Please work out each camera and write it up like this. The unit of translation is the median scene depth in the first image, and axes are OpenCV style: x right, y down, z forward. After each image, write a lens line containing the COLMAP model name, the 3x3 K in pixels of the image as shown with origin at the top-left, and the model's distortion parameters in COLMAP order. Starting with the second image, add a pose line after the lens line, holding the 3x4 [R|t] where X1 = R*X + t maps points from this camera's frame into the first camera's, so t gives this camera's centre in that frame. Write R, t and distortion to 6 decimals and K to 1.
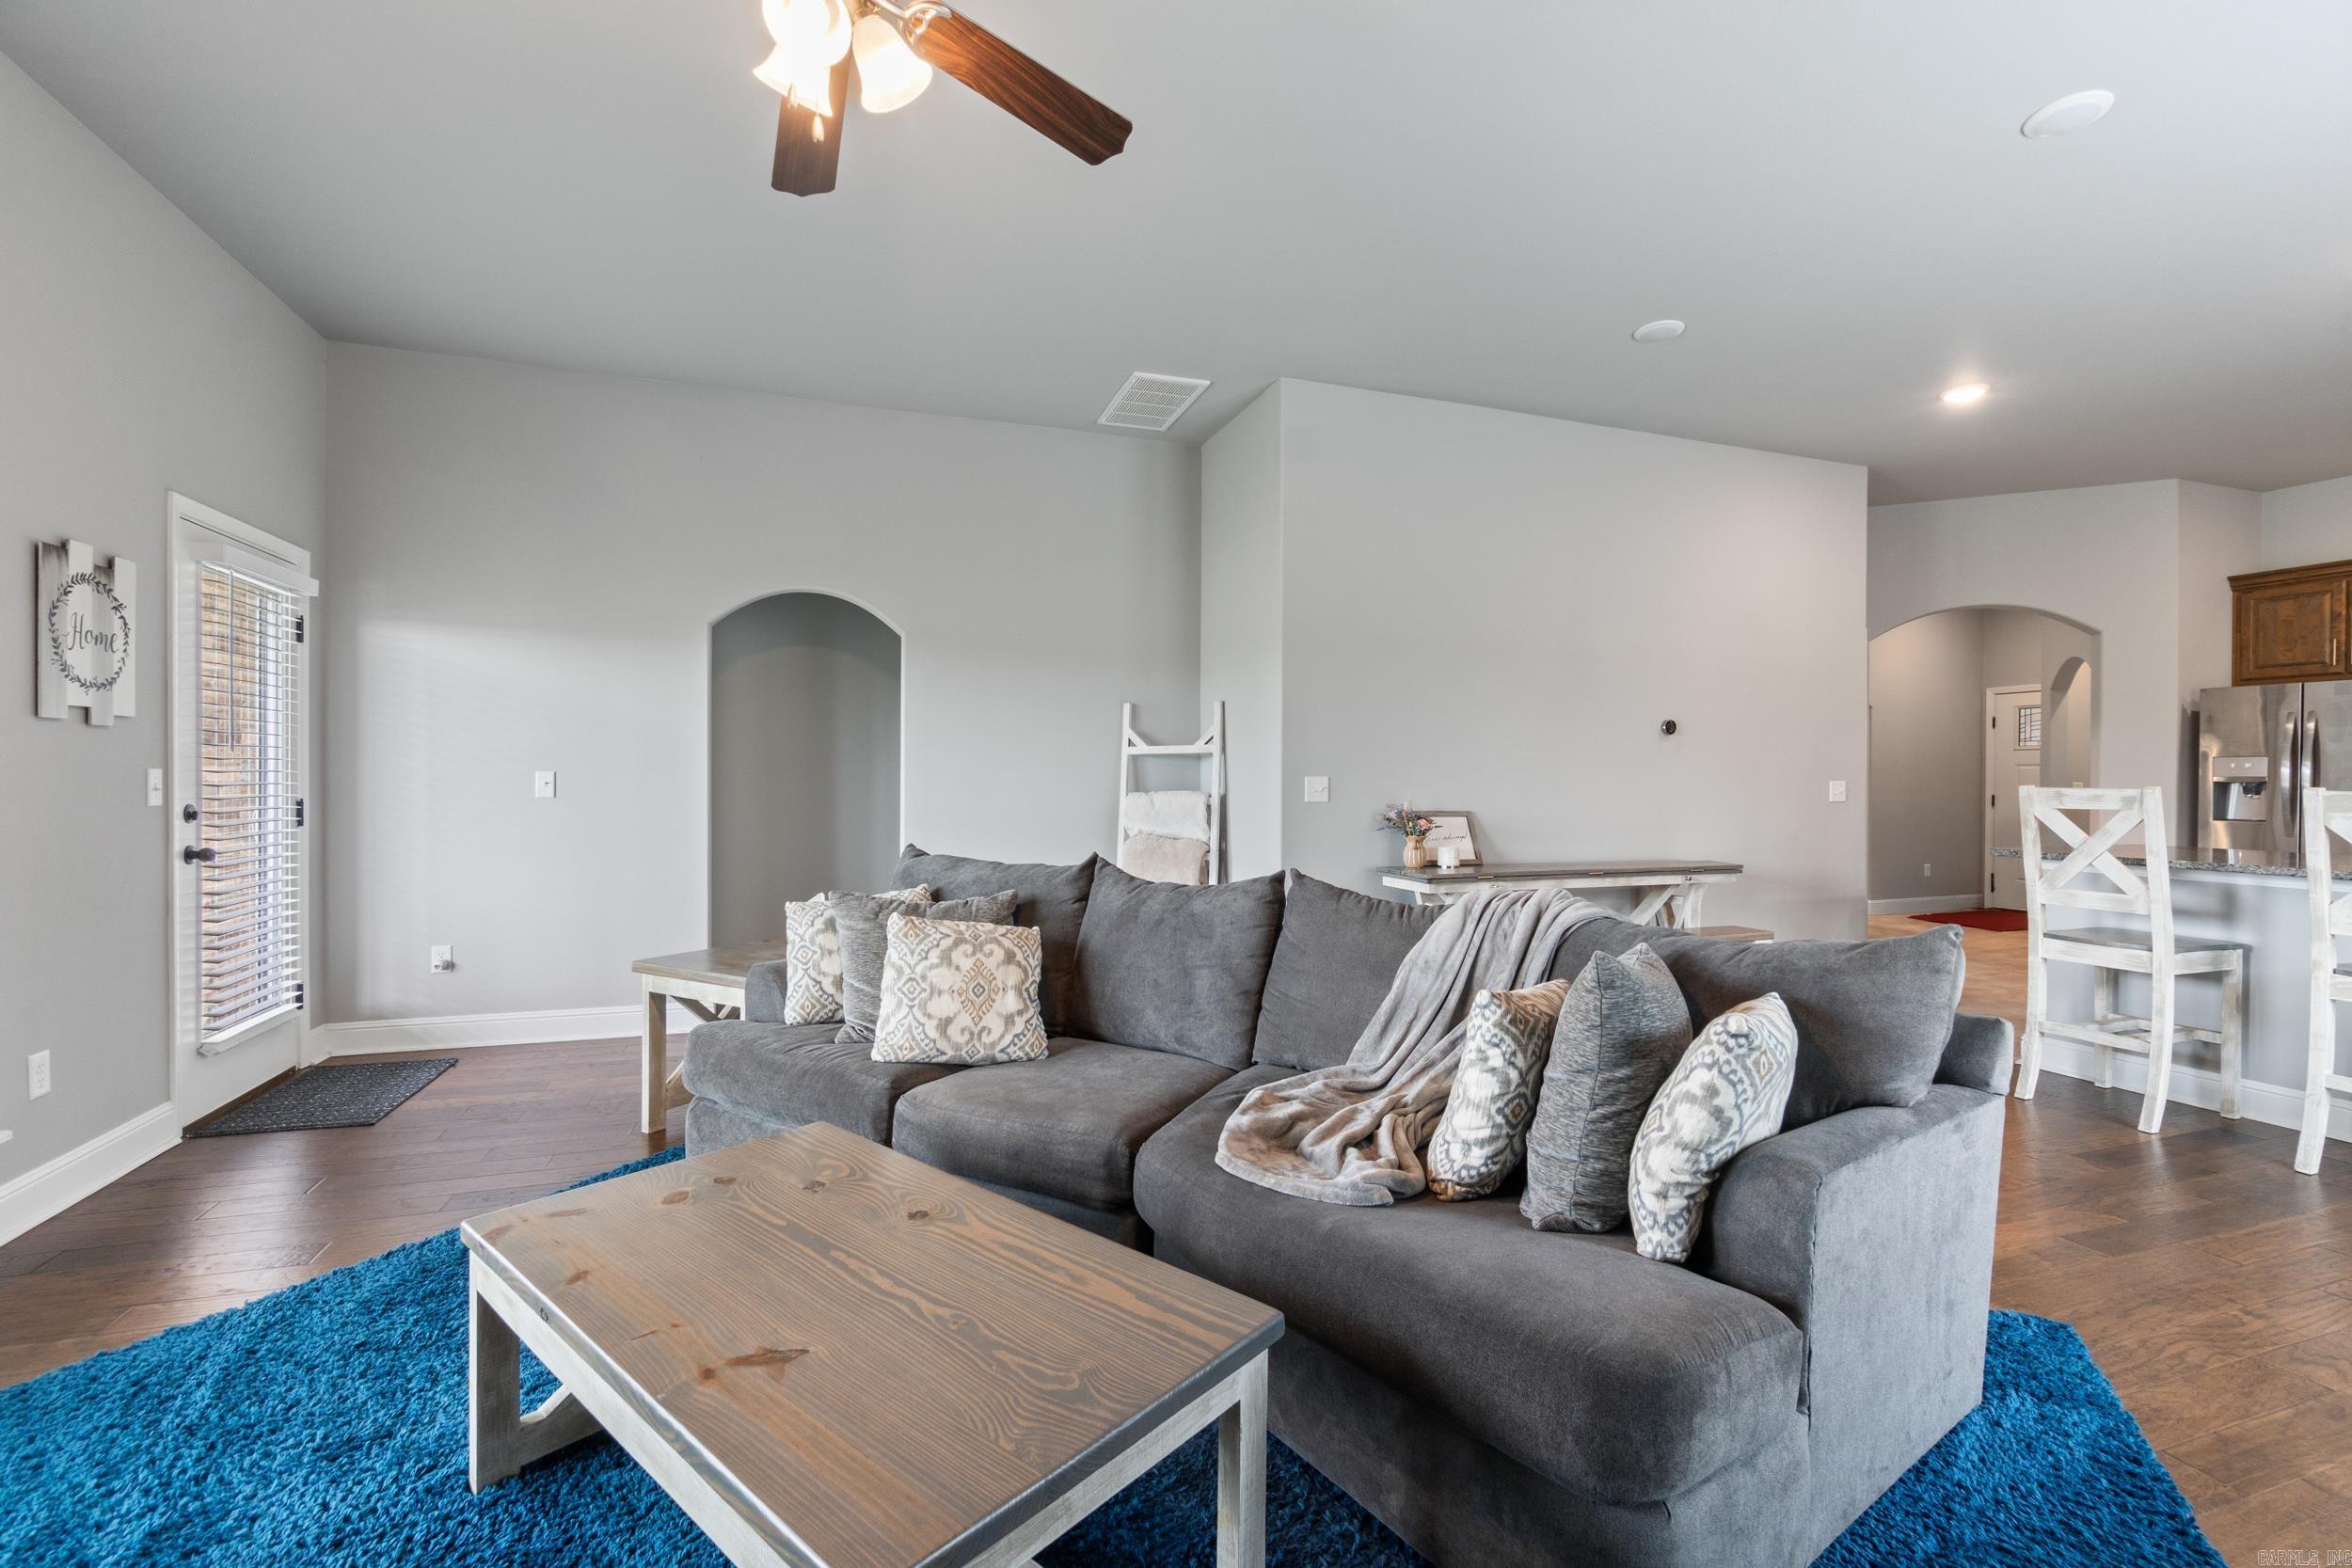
lens RADIAL K [[1018.9, 0, 1166.8], [0, 1018.9, 782.8], [0, 0, 1]] dist [-0.001857, -0.000231]
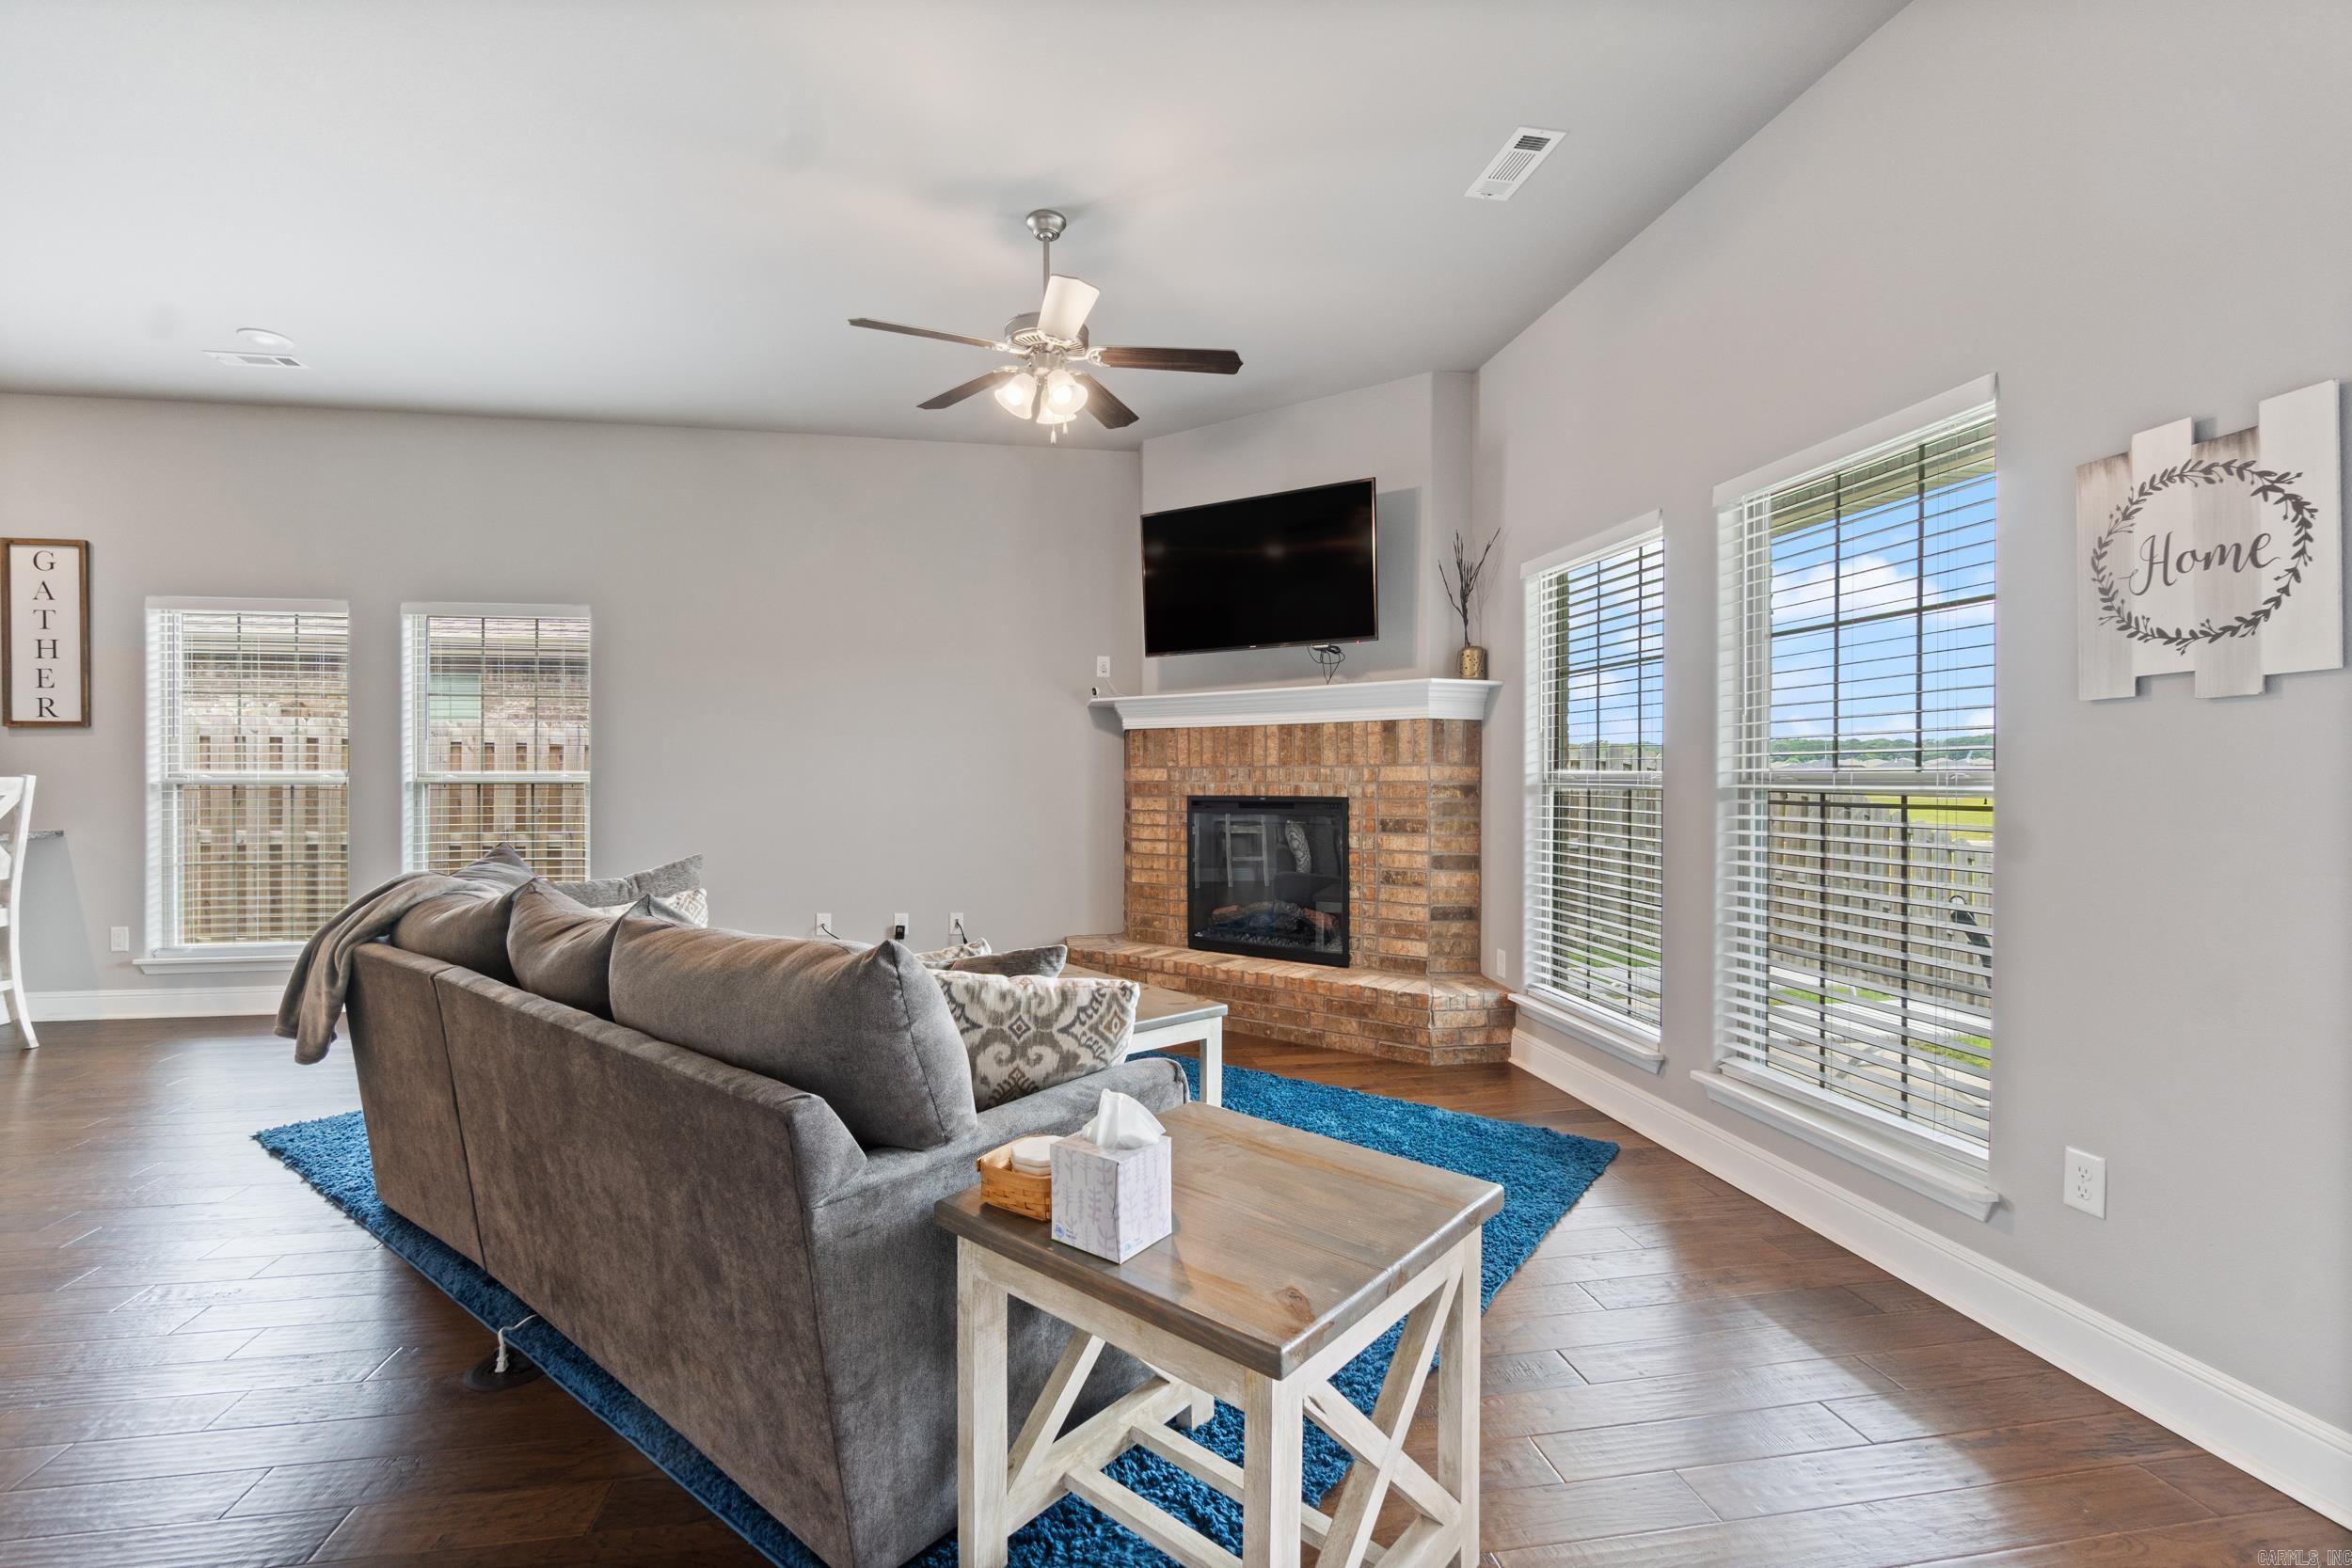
lens RADIAL K [[1018.9, 0, 1166.8], [0, 1018.9, 782.8], [0, 0, 1]] dist [-0.001857, -0.000231]
pose [[-0.984050, -0.006447, 0.177776, -0.518743], [-0.004763, 0.999940, 0.009898, -0.007960], [-0.177829, 0.008894, -0.984021, 1.661023]]
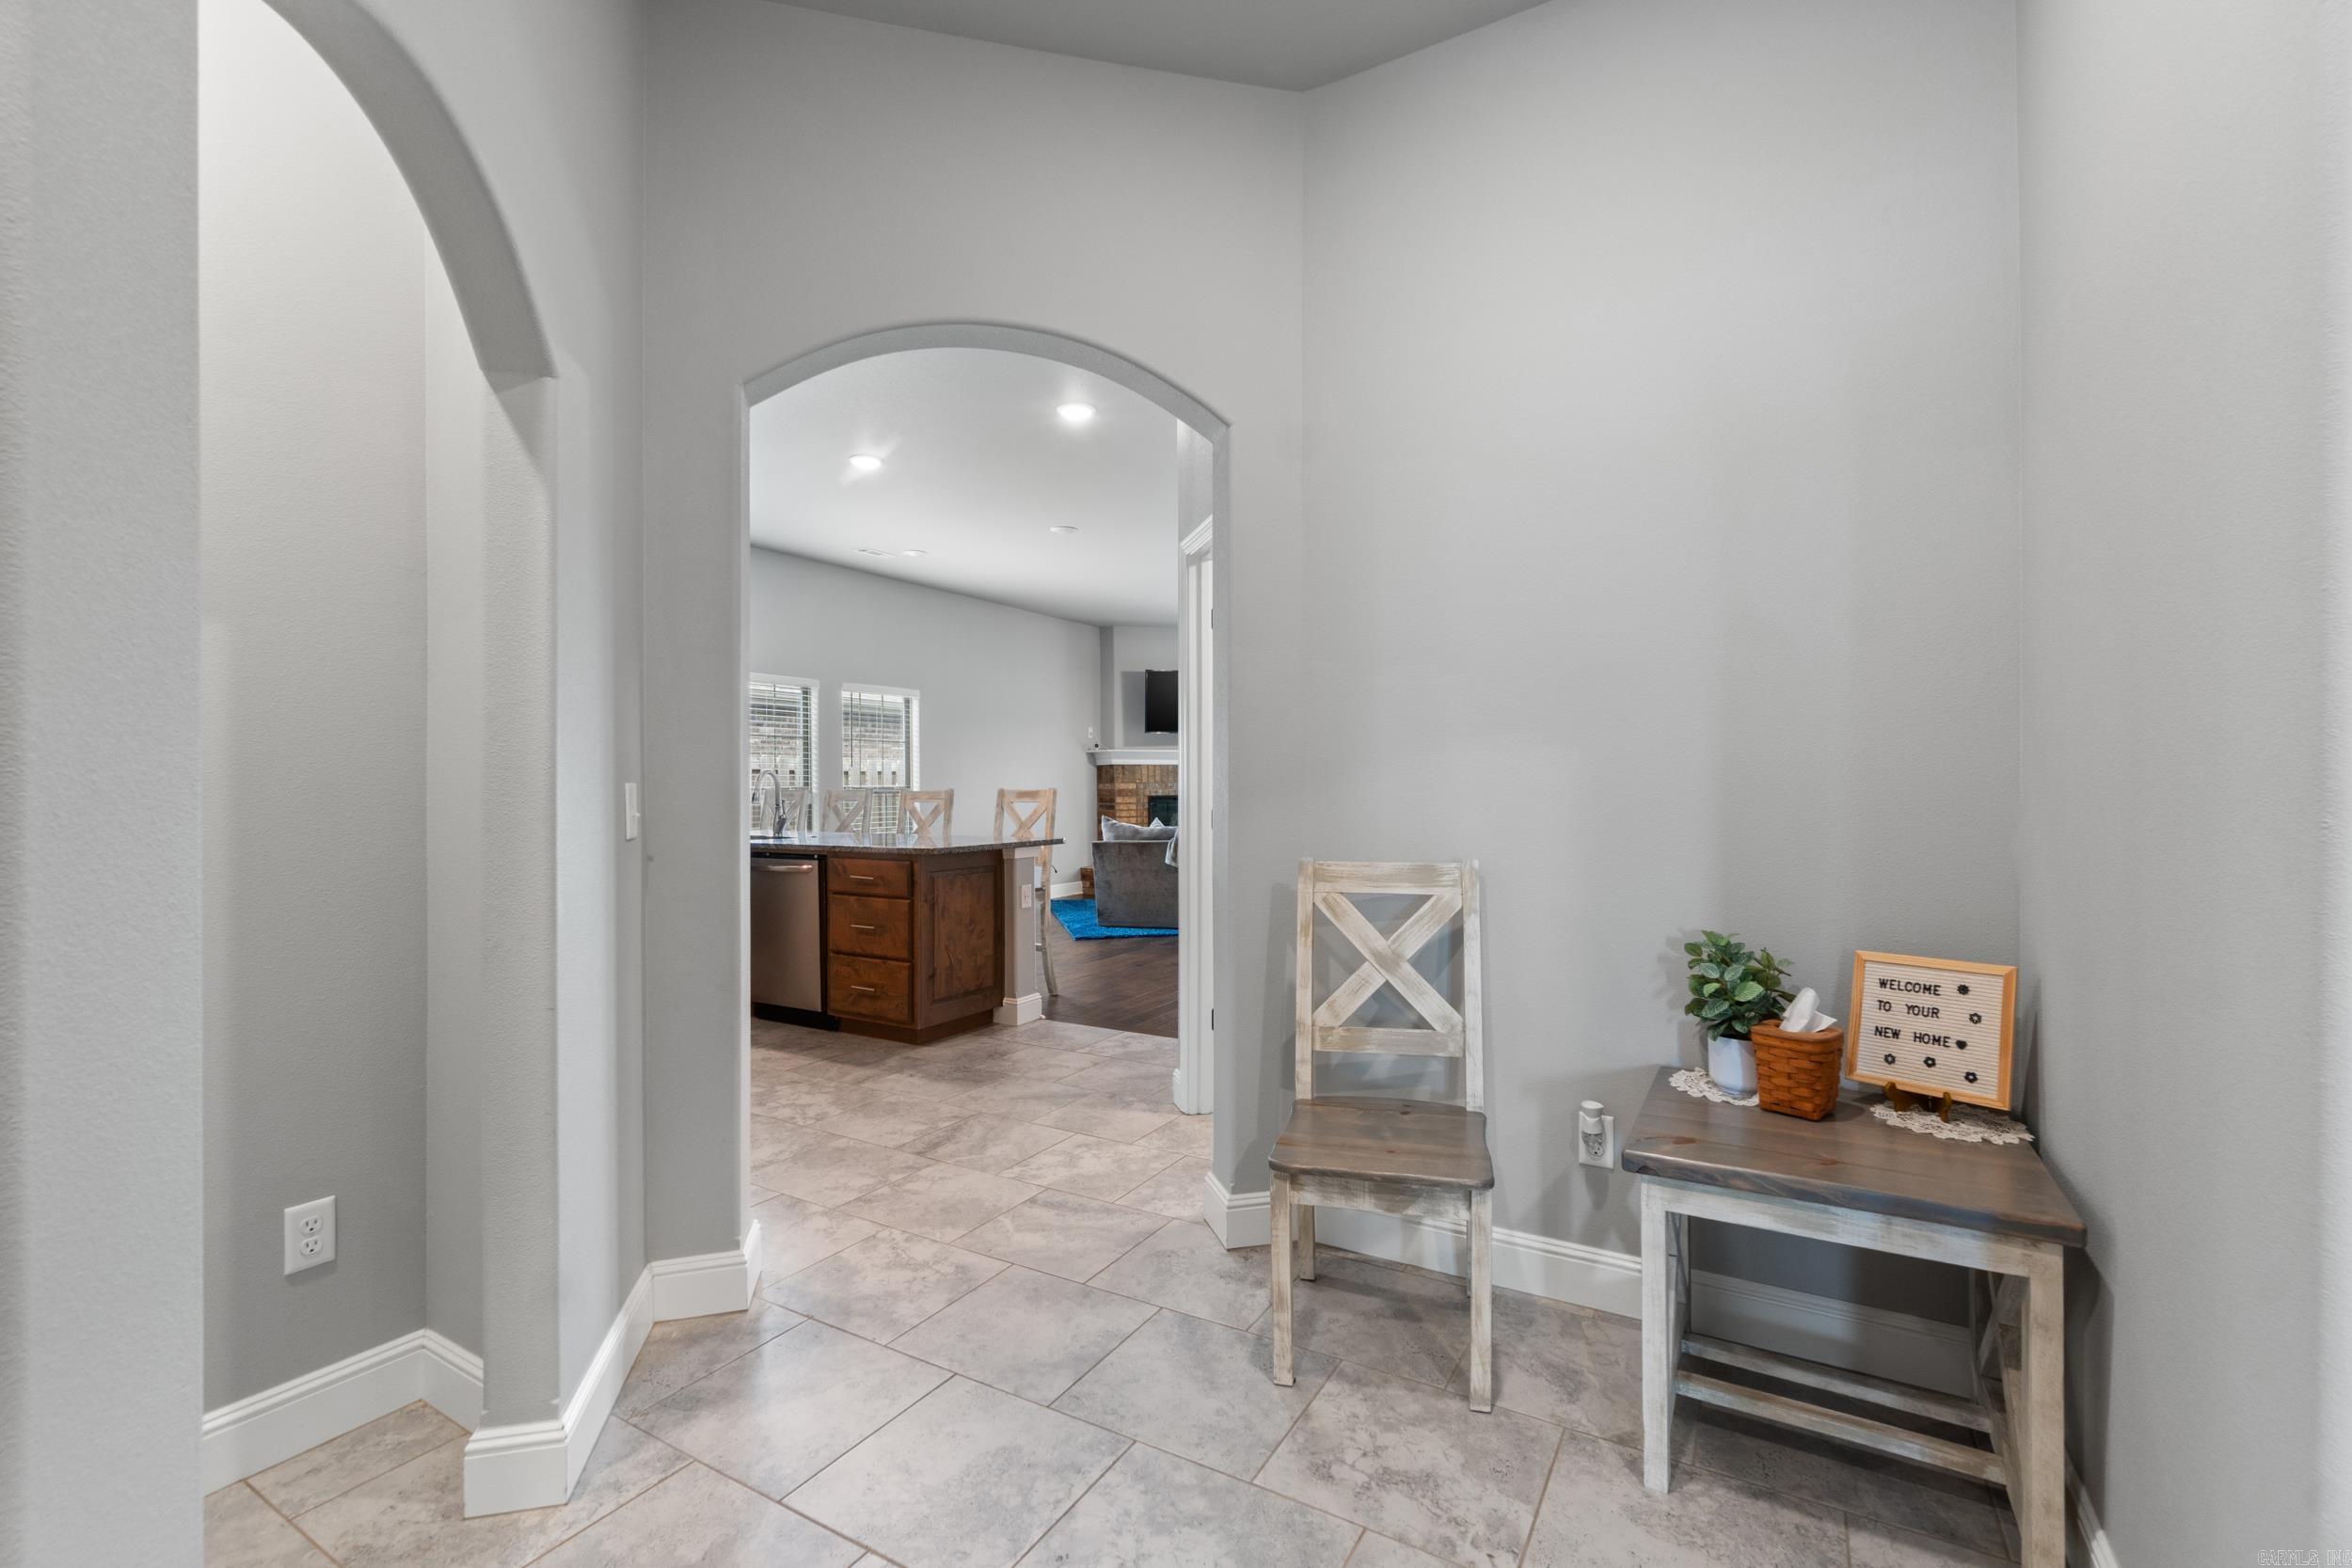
lens RADIAL K [[1018.9, 0, 1166.8], [0, 1018.9, 782.8], [0, 0, 1]] dist [-0.001857, -0.000231]
pose [[-0.770308, -0.003360, -0.637663, 2.188361], [-0.000898, 0.999991, -0.004184, -0.001124], [0.637671, -0.002650, -0.770304, 2.957108]]
